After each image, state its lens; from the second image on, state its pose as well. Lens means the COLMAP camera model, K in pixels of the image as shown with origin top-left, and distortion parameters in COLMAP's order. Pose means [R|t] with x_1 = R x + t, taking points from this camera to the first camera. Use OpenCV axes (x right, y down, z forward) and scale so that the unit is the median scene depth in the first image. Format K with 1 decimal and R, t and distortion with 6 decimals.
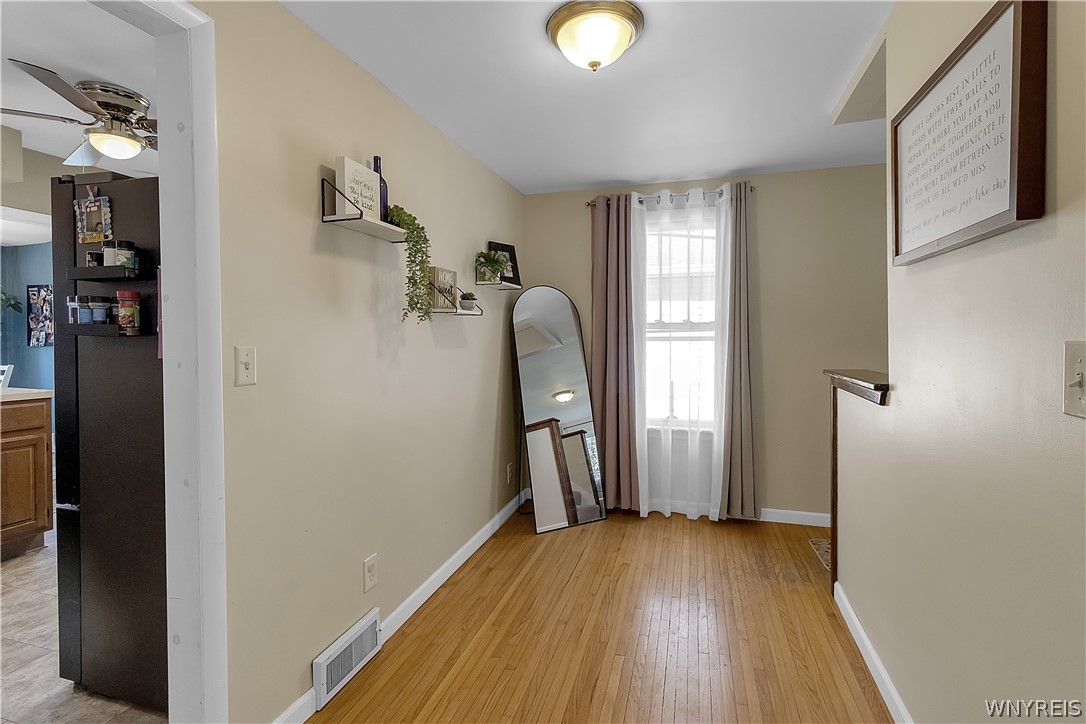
lens RADIAL K [[497.6, 0, 540.9], [0, 497.6, 347.5], [0, 0, 1]] dist [0.006168, 0.000808]
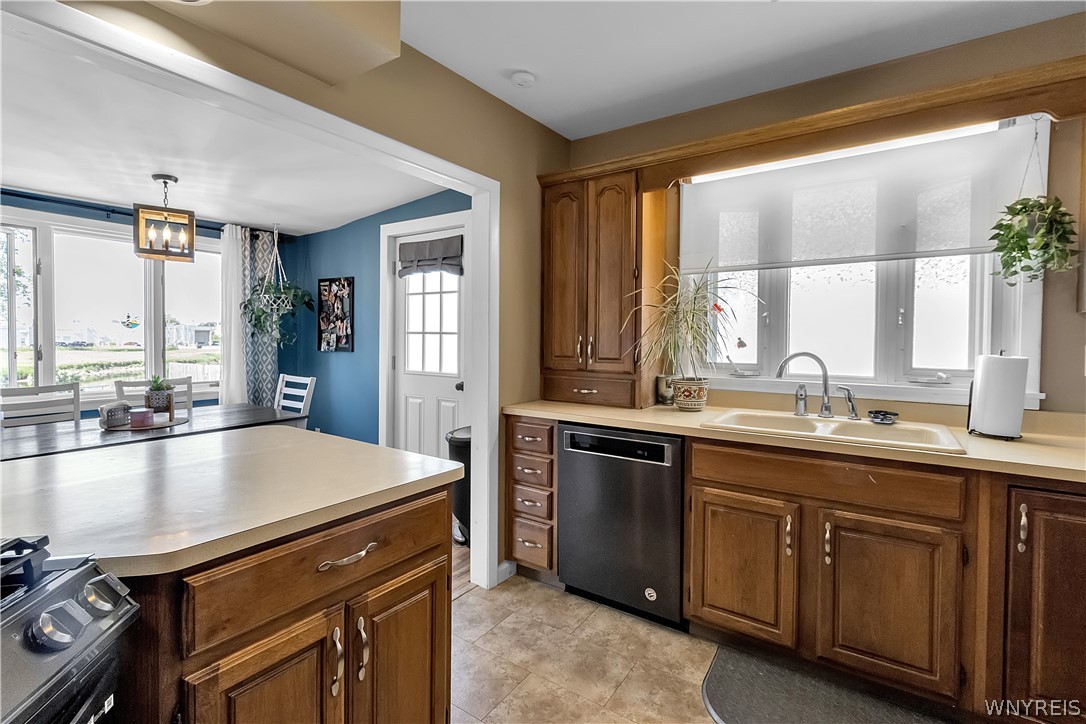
lens RADIAL K [[497.6, 0, 549.0], [0, 497.6, 349.7], [0, 0, 1]] dist [0.006168, 0.000808]
pose [[0.956627, 0.017048, -0.290817, -0.406563], [-0.015925, 0.999854, 0.006227, -0.016177], [0.290881, -0.001326, 0.956758, 0.307001]]
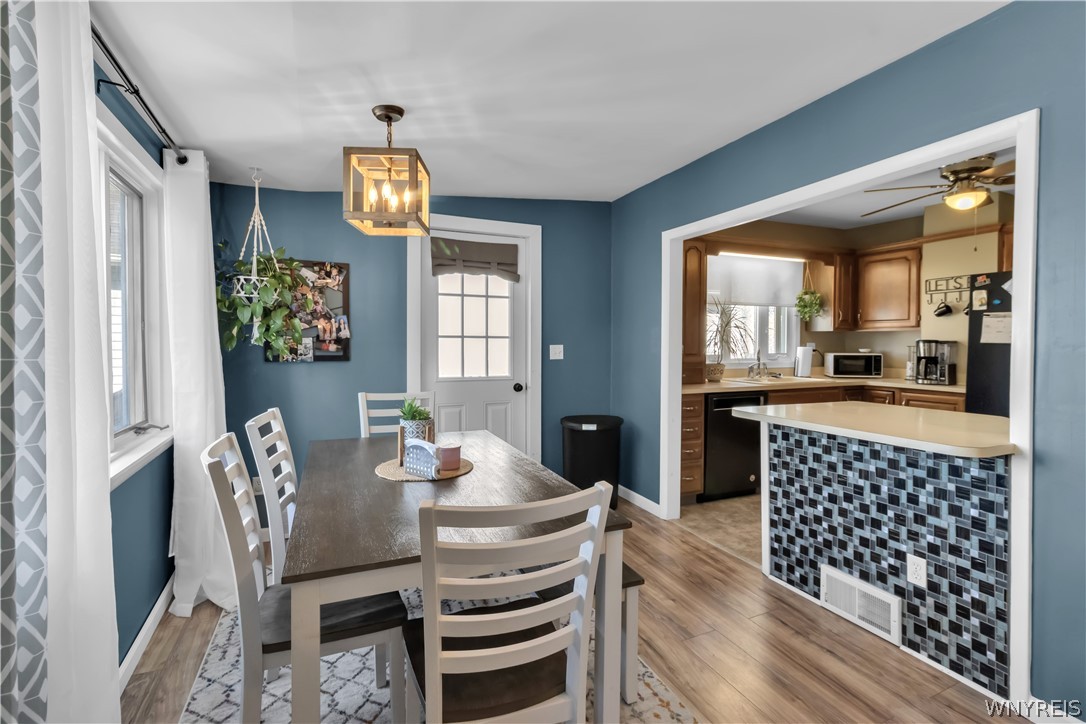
lens RADIAL K [[497.6, 0, 546.3], [0, 497.6, 350.2], [0, 0, 1]] dist [0.006168, 0.000808]
pose [[0.751001, -0.007321, 0.660261, -1.177175], [0.009813, 0.999952, -0.000074, -0.013190], [-0.660228, 0.006535, 0.751037, 0.353568]]
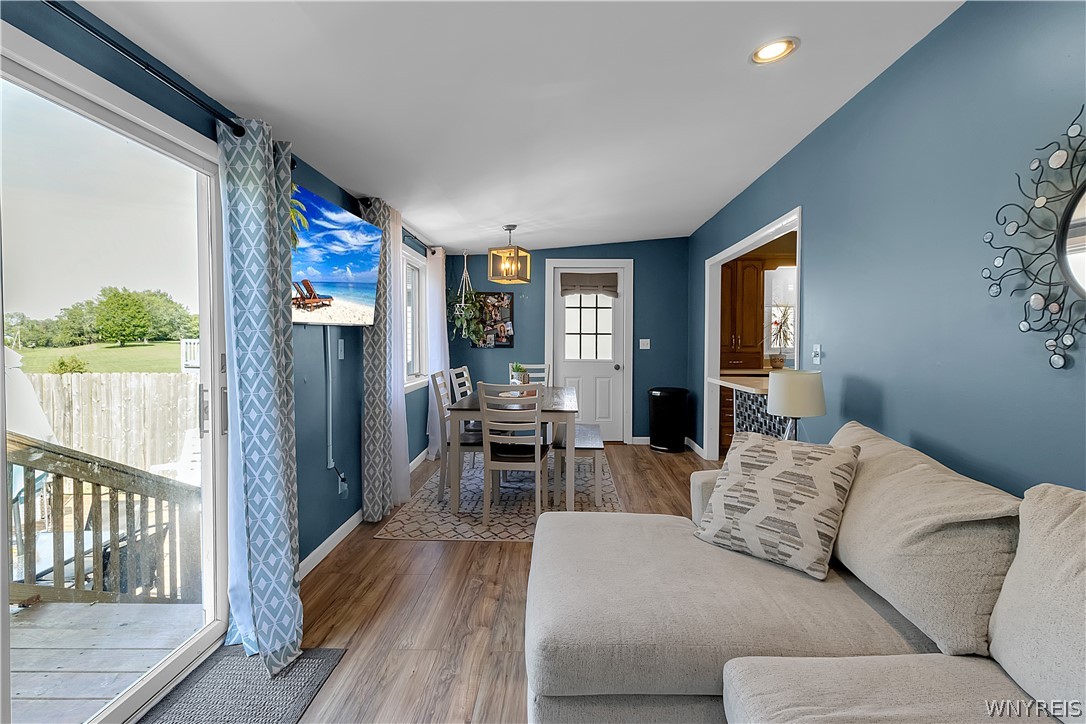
lens RADIAL K [[497.6, 0, 547.9], [0, 497.6, 353.5], [0, 0, 1]] dist [0.006168, 0.000808]
pose [[0.960637, -0.001898, 0.277800, -1.180412], [0.000181, 0.999981, 0.006207, 0.003429], [-0.277806, -0.005912, 0.960619, -0.088503]]
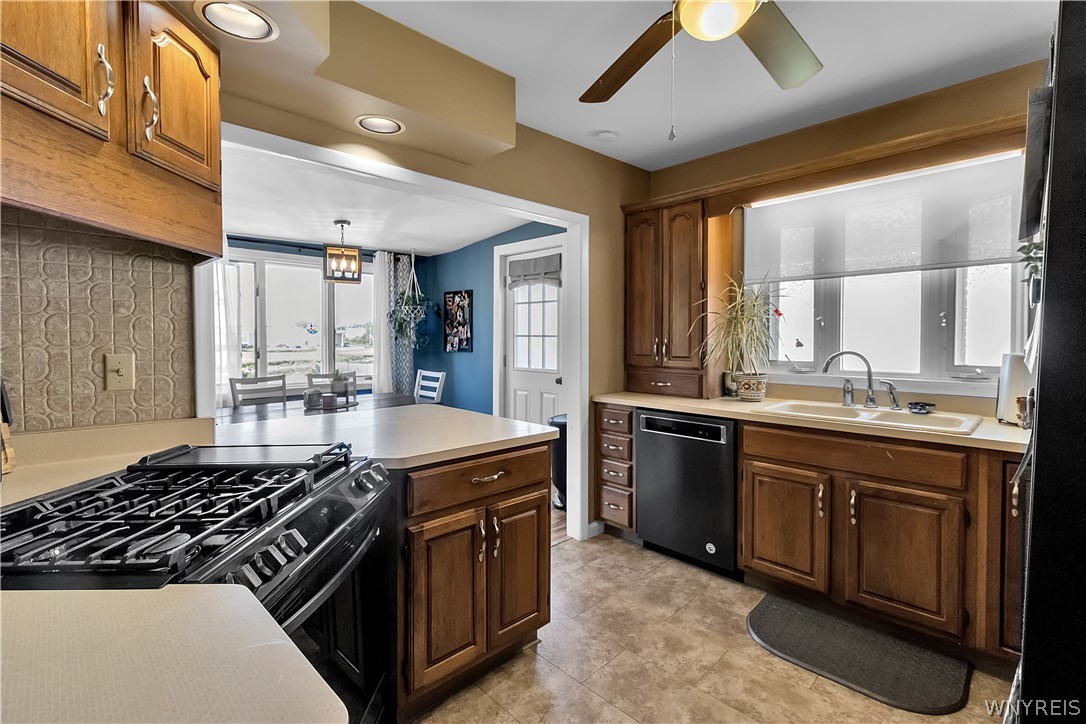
lens RADIAL K [[497.6, 0, 550.6], [0, 497.6, 346.2], [0, 0, 1]] dist [0.006168, 0.000808]
pose [[0.880228, 0.010972, -0.474424, -0.349626], [-0.011832, 0.999929, 0.001172, -0.016925], [0.474403, 0.004582, 0.880296, 0.204990]]
